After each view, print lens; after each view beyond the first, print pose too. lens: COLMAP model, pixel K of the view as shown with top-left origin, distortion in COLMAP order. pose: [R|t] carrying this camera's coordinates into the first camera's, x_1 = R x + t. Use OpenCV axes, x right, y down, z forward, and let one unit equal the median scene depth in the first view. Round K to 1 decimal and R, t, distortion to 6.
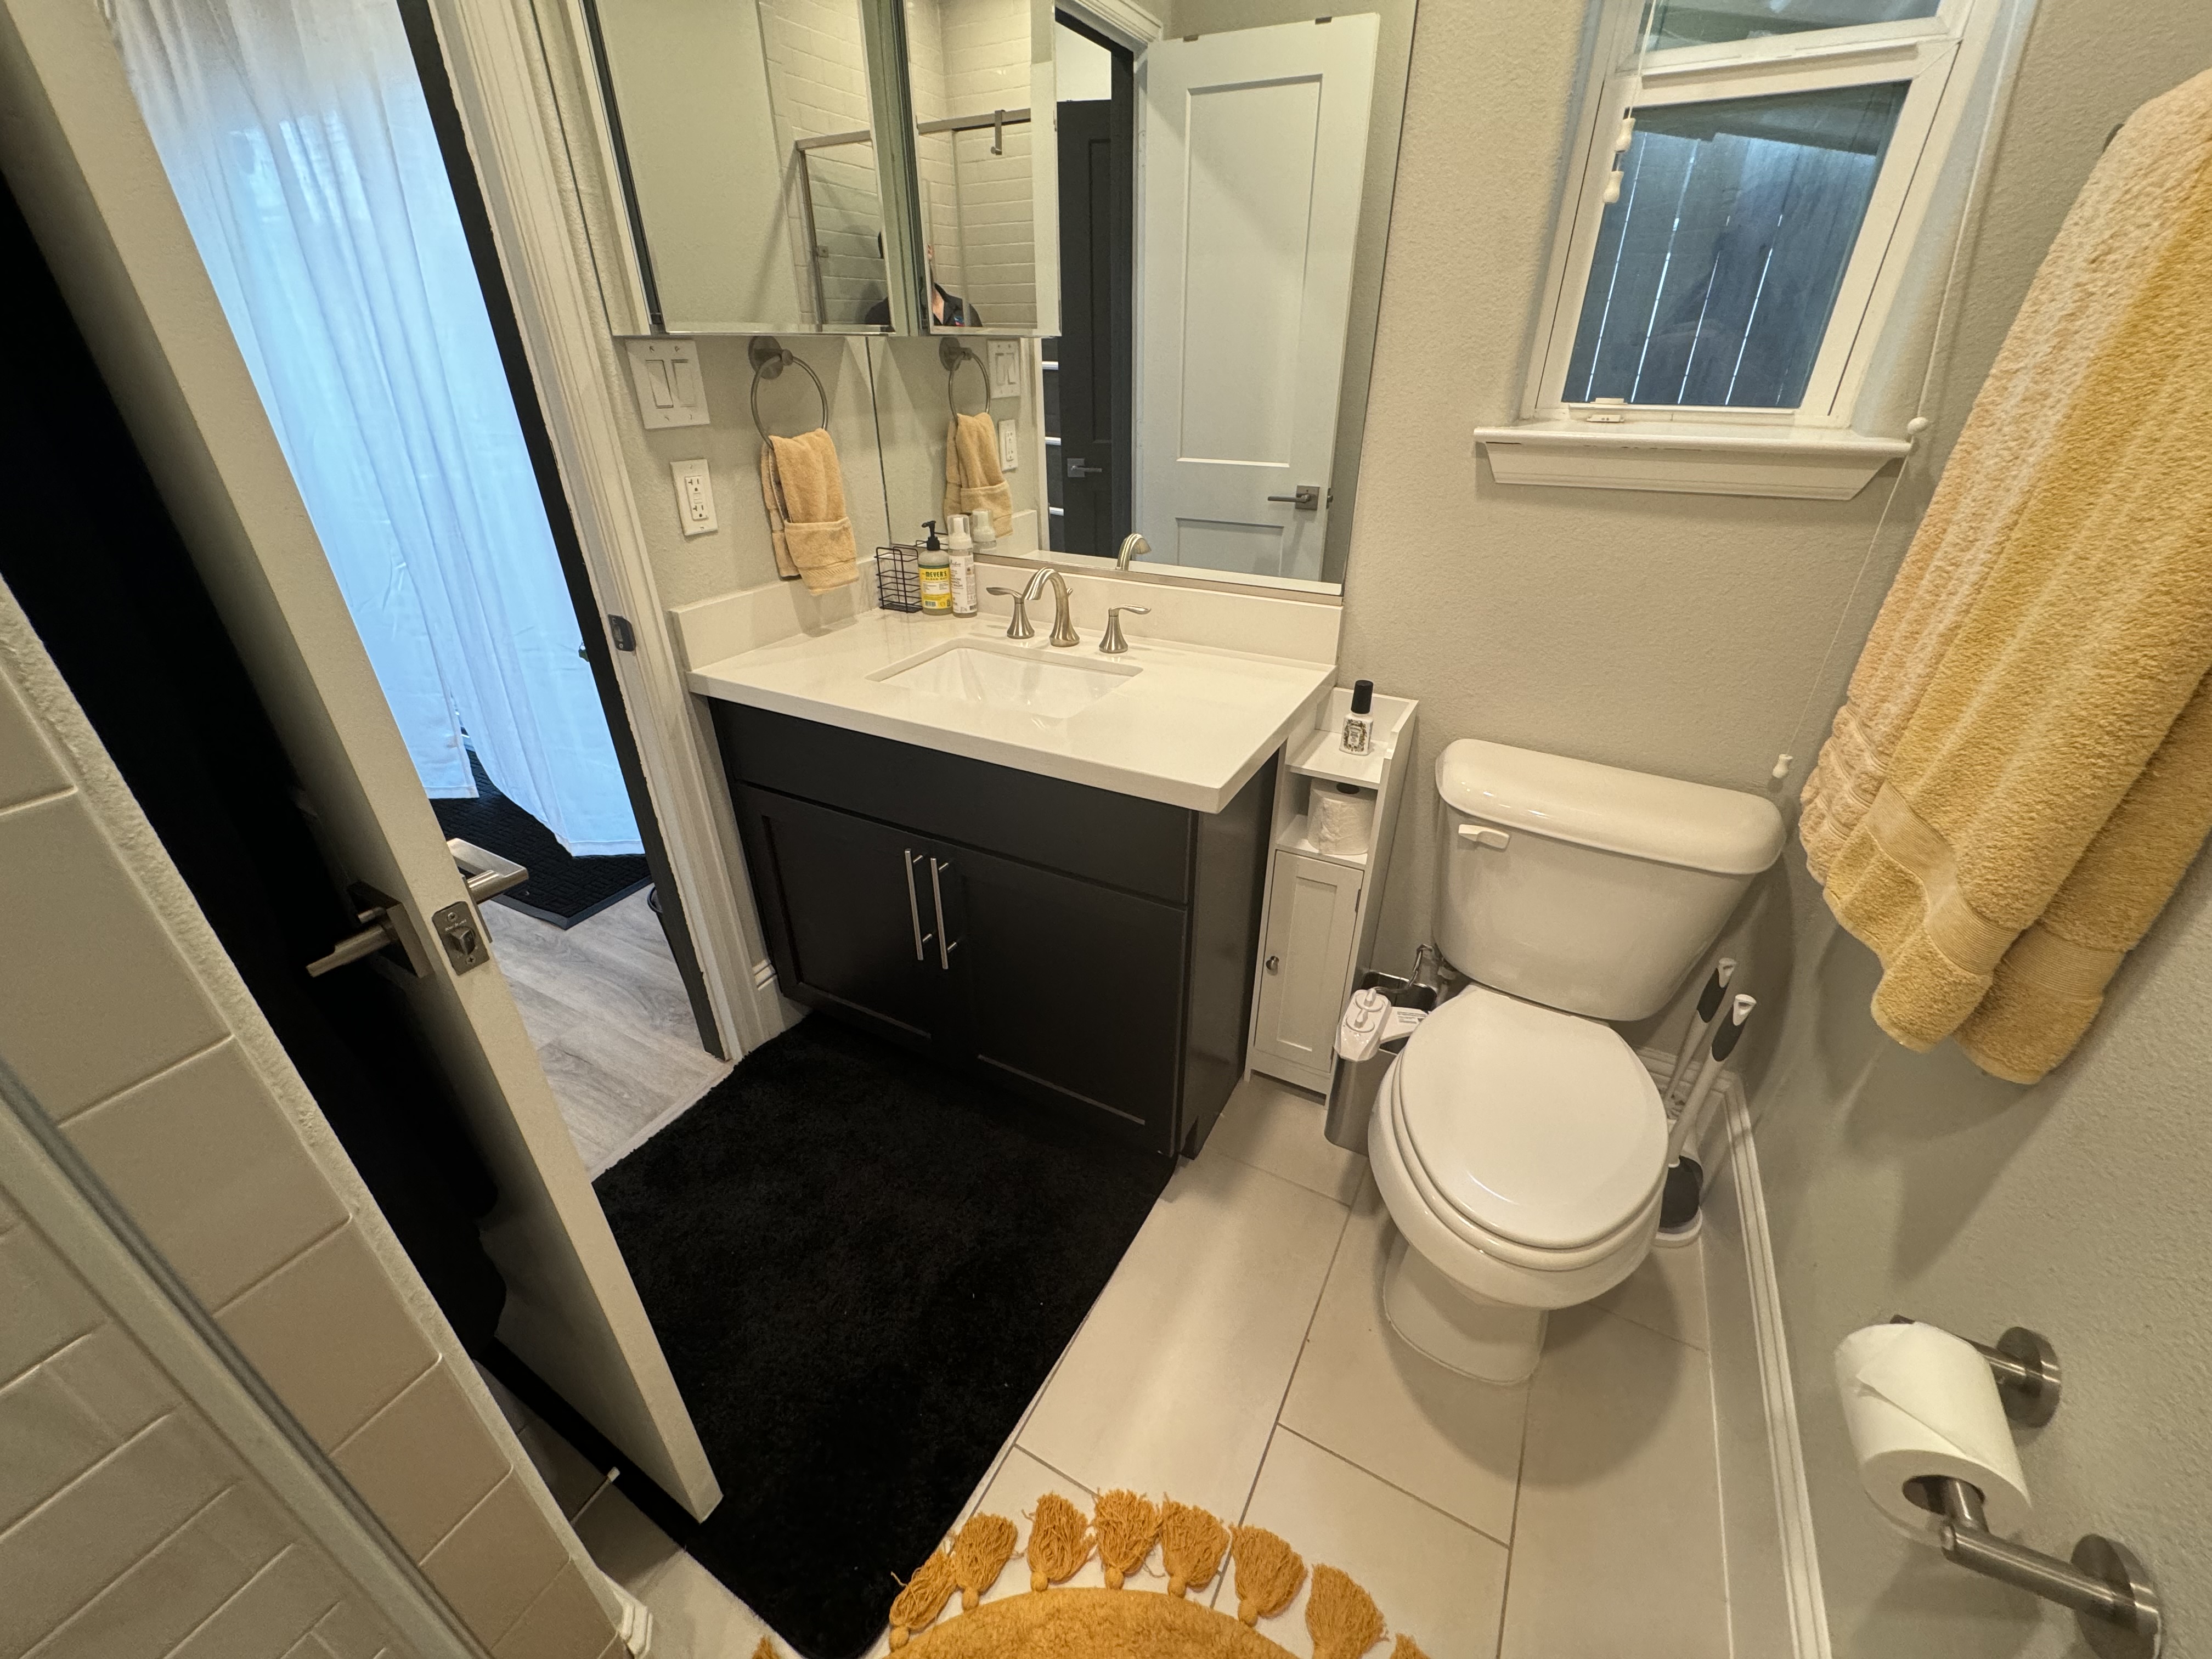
lens RADIAL K [[883.0, 0, 1106.8], [0, 883.0, 824.8], [0, 0, 1]] dist [0.001678, 0.000076]
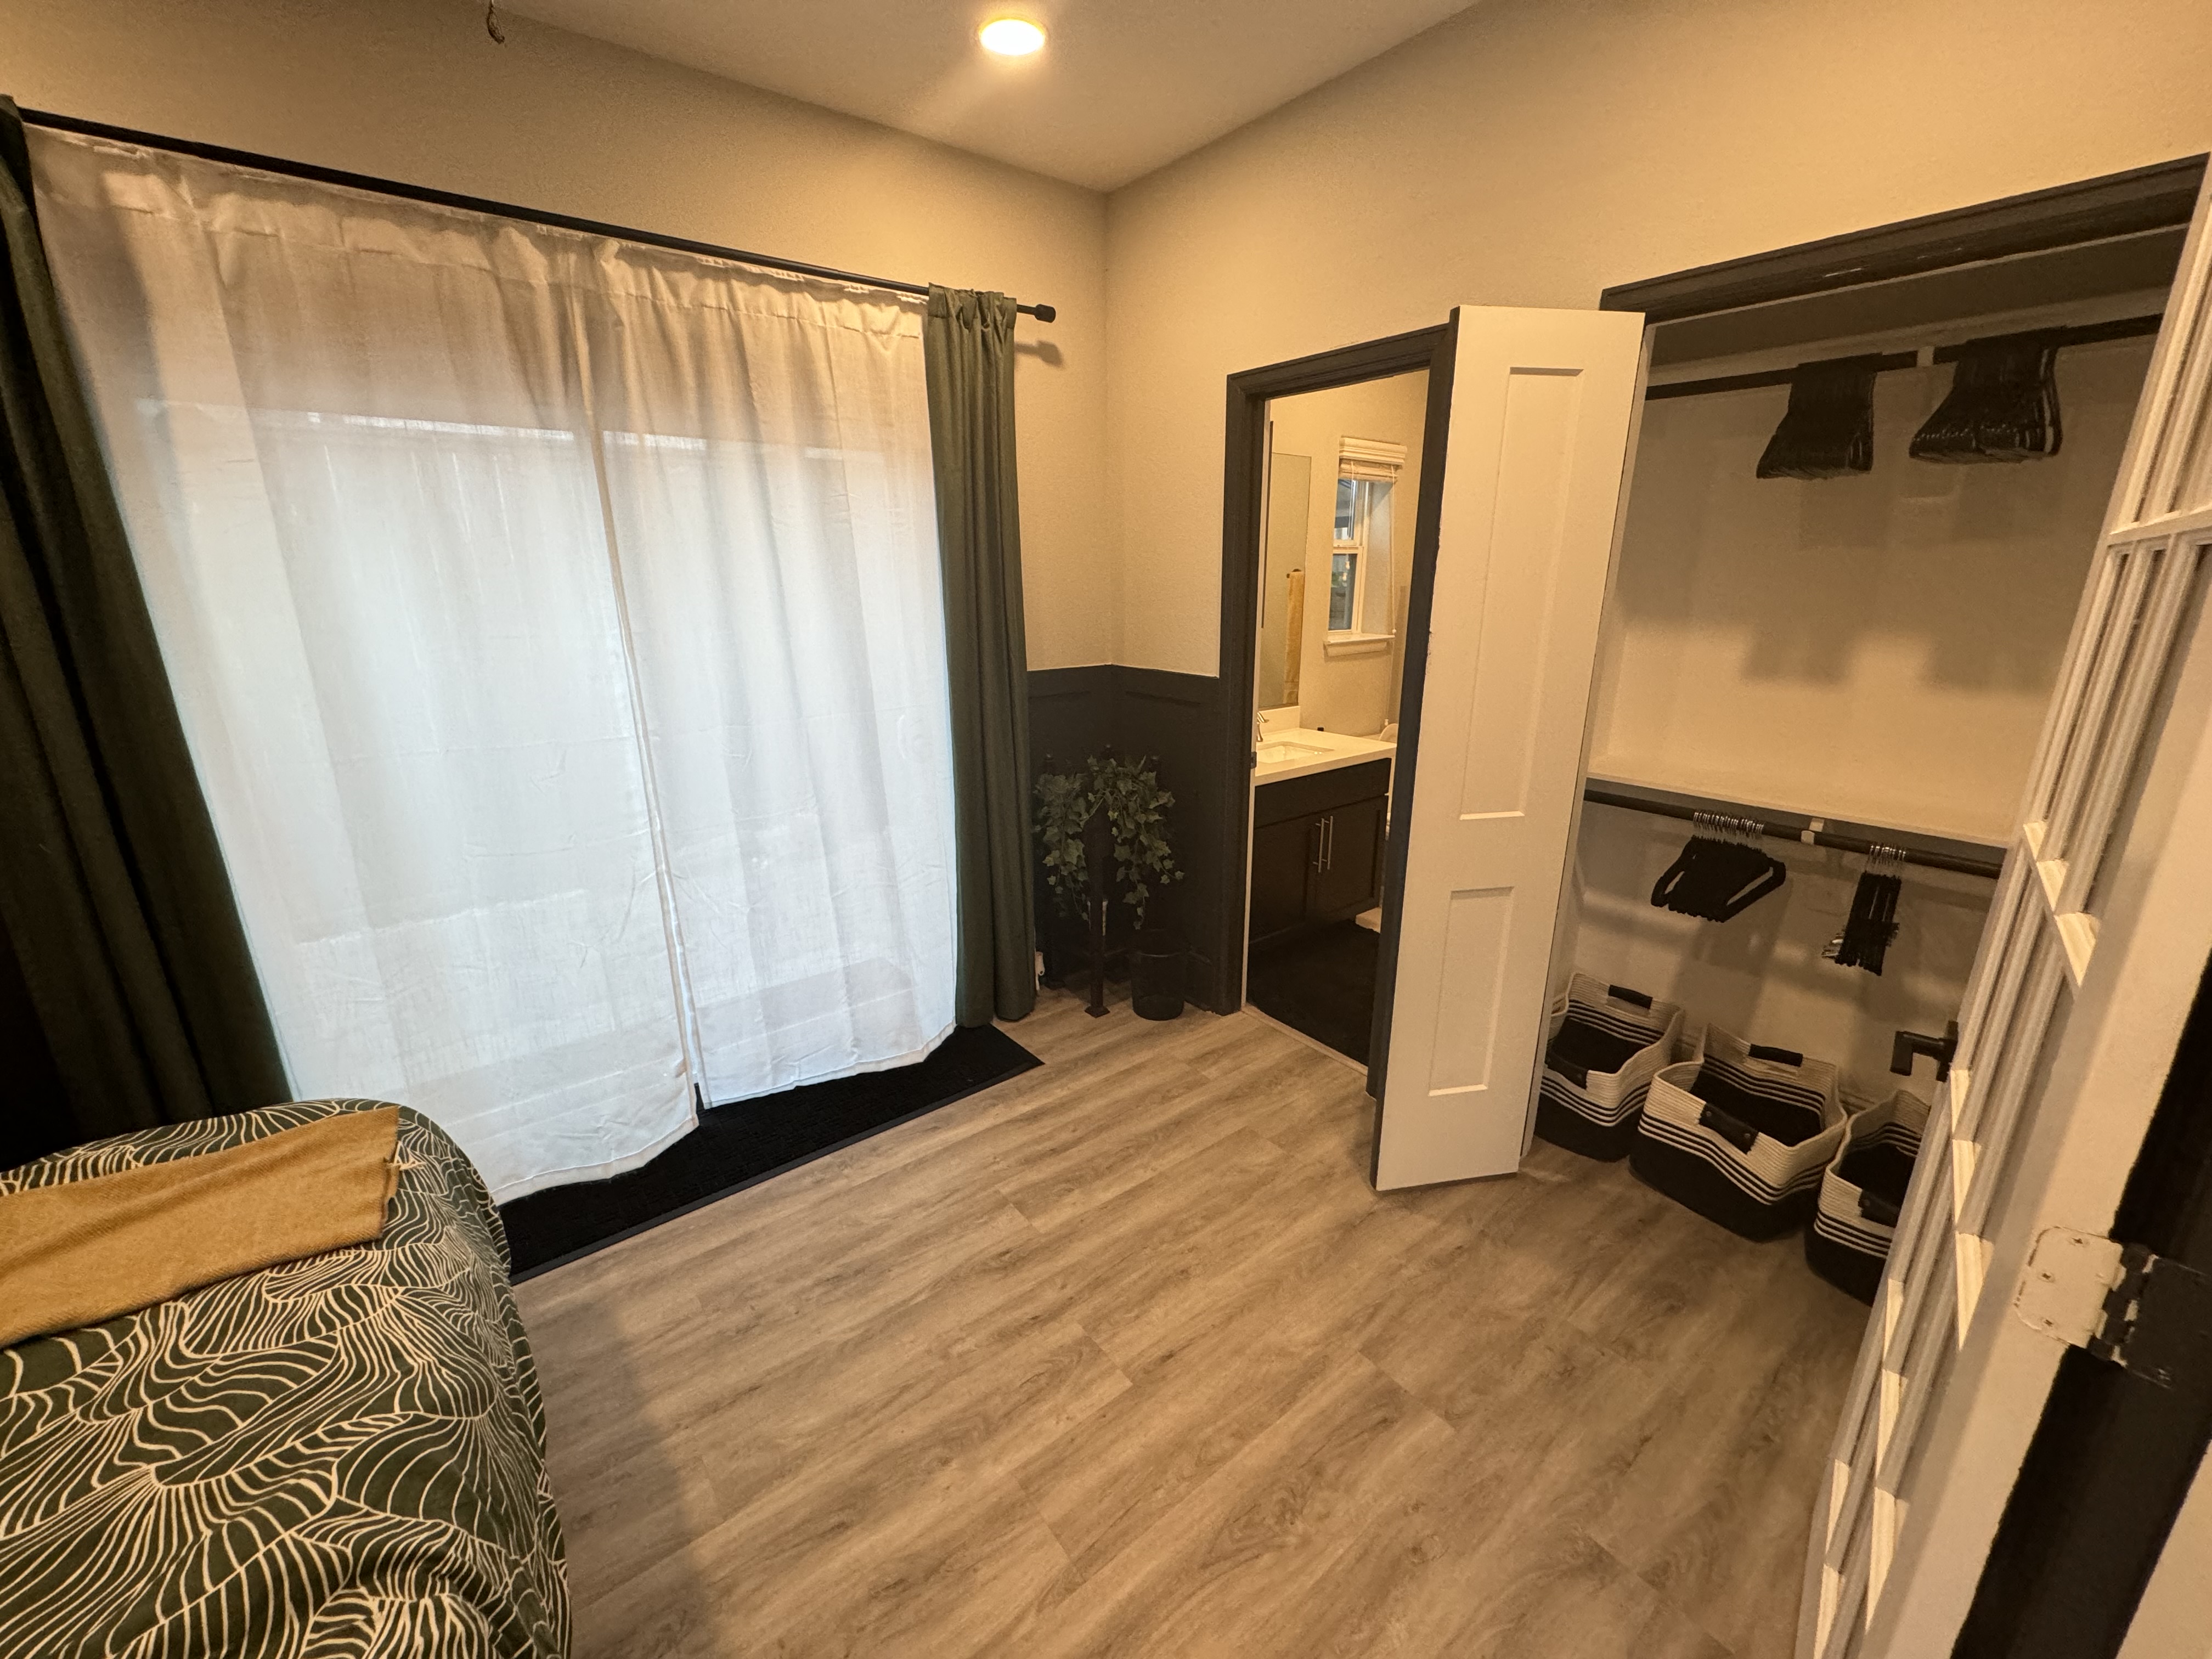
lens RADIAL K [[883.0, 0, 1110.1], [0, 883.0, 831.5], [0, 0, 1]] dist [0.001678, 0.000076]
pose [[0.407234, -0.255593, 0.876831, -2.519868], [0.439290, 0.896516, 0.057308, -0.326566], [-0.800740, 0.361845, 0.477371, 0.339153]]
